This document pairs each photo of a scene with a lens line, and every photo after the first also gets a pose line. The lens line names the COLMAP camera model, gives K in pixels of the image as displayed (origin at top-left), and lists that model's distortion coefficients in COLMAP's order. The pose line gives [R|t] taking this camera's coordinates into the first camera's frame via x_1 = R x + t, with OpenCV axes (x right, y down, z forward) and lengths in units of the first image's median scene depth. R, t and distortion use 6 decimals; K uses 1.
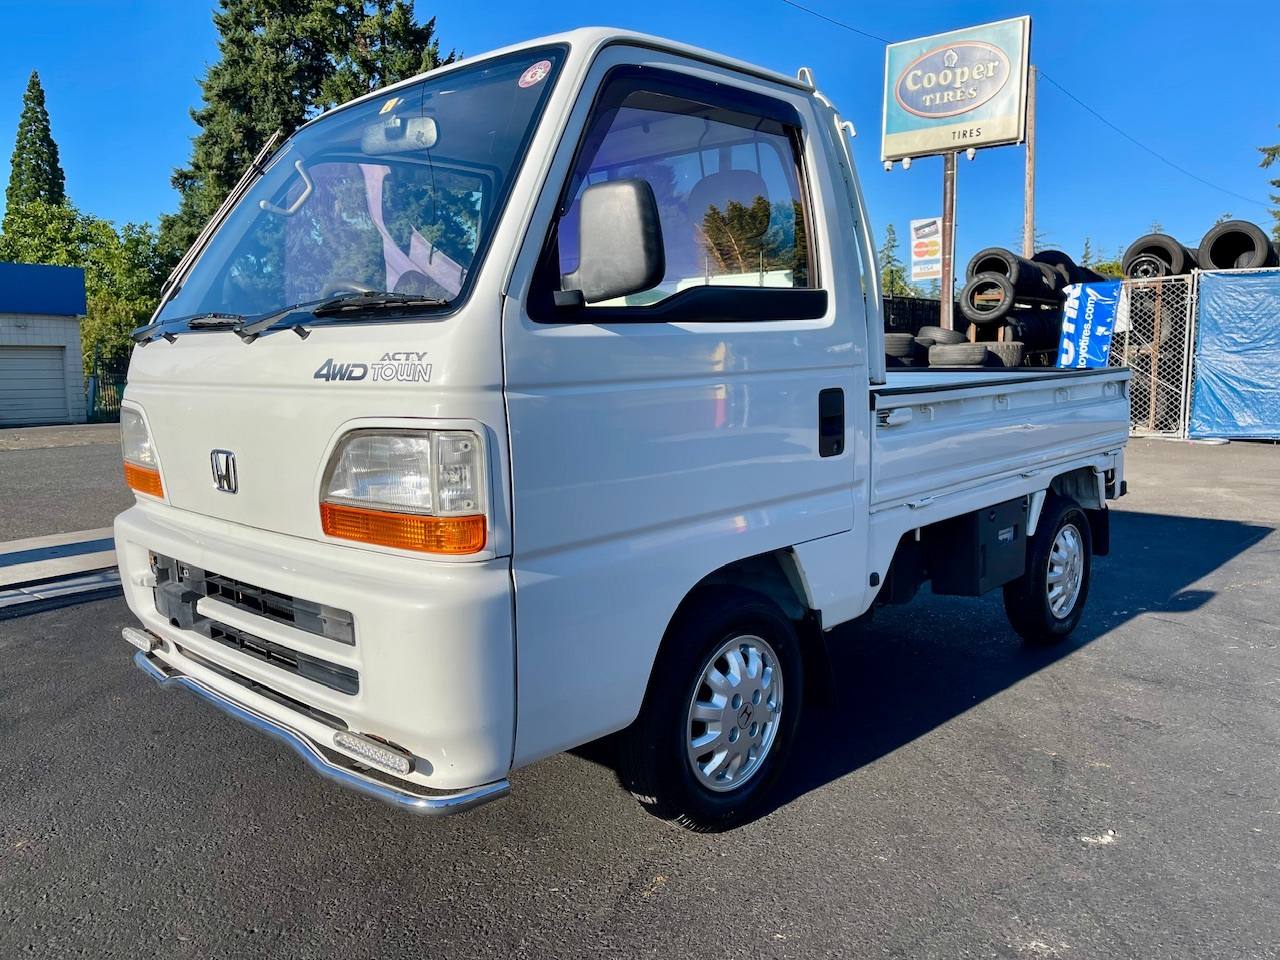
lens RADIAL K [[972.9, 0, 640.0], [0, 972.9, 480.0], [0, 0, 1]] dist [0.074747, -0.113276]
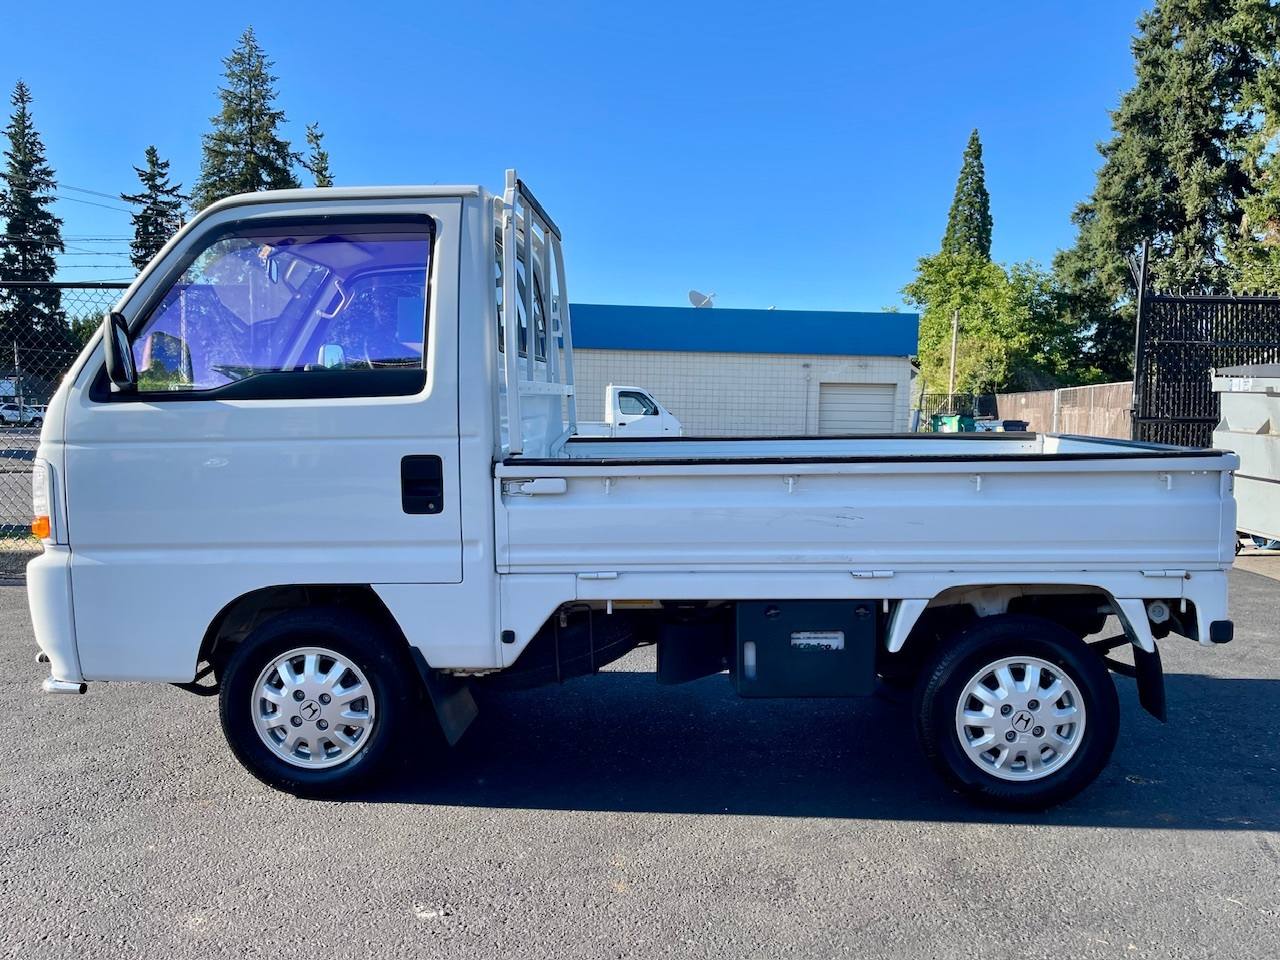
lens RADIAL K [[1002.5, 0, 640.0], [0, 1002.5, 480.0], [0, 0, 1]] dist [0.082694, -0.119621]
pose [[0.651811, 0.075186, -0.754645, 1.329591], [-0.102628, 0.994665, 0.010457, -0.109037], [0.751405, 0.070632, 0.656050, 0.440823]]
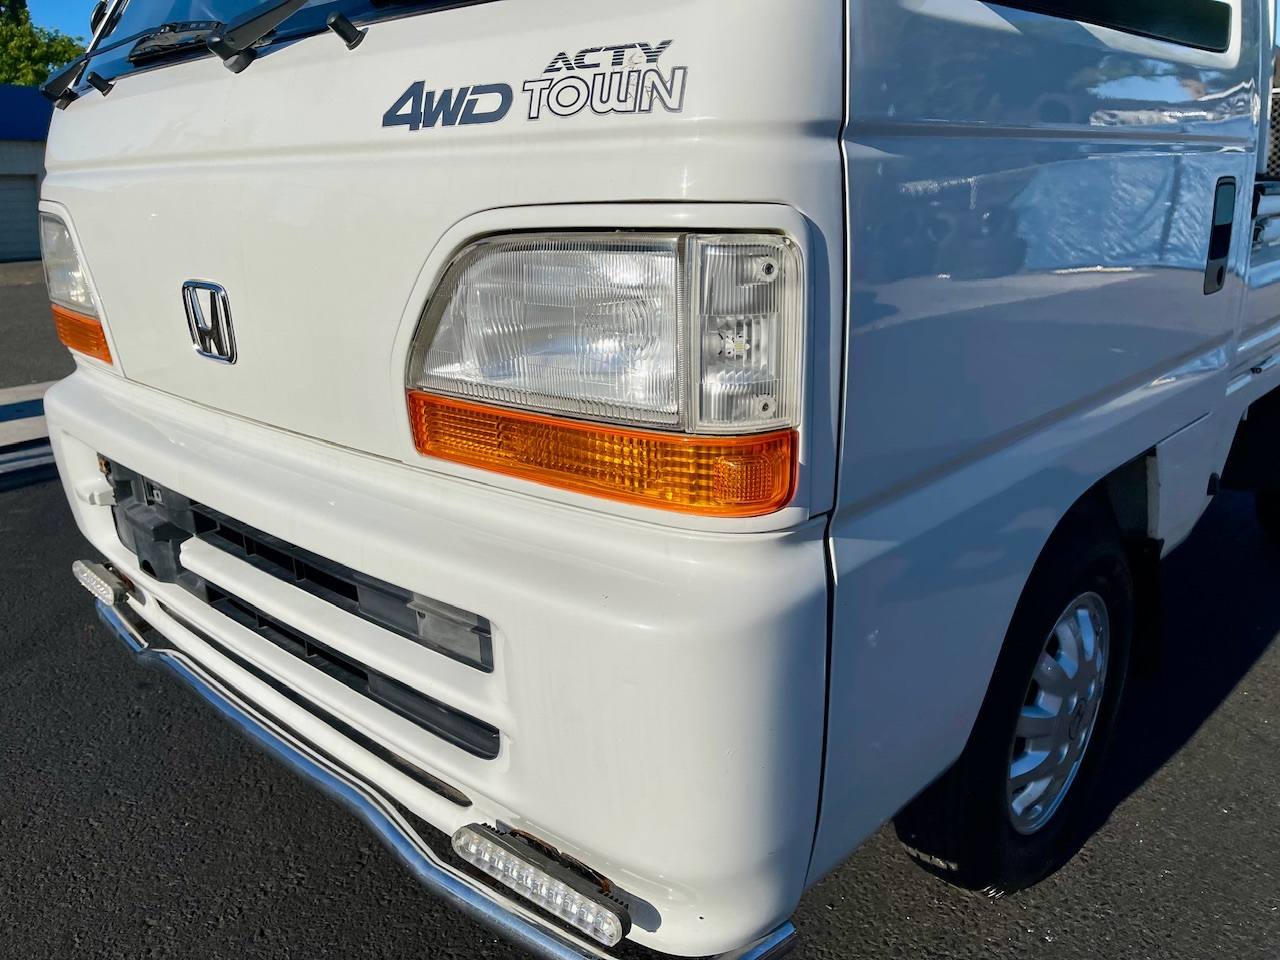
lens RADIAL K [[986.0, 0, 656.0], [0, 986.0, 477.3], [0, 0, 1]] dist [0.071369, -0.115898]
pose [[0.999937, -0.001770, 0.011127, -0.165138], [0.000001, 0.987591, 0.157051, -0.009506], [-0.011267, -0.157041, 0.987528, 0.397935]]
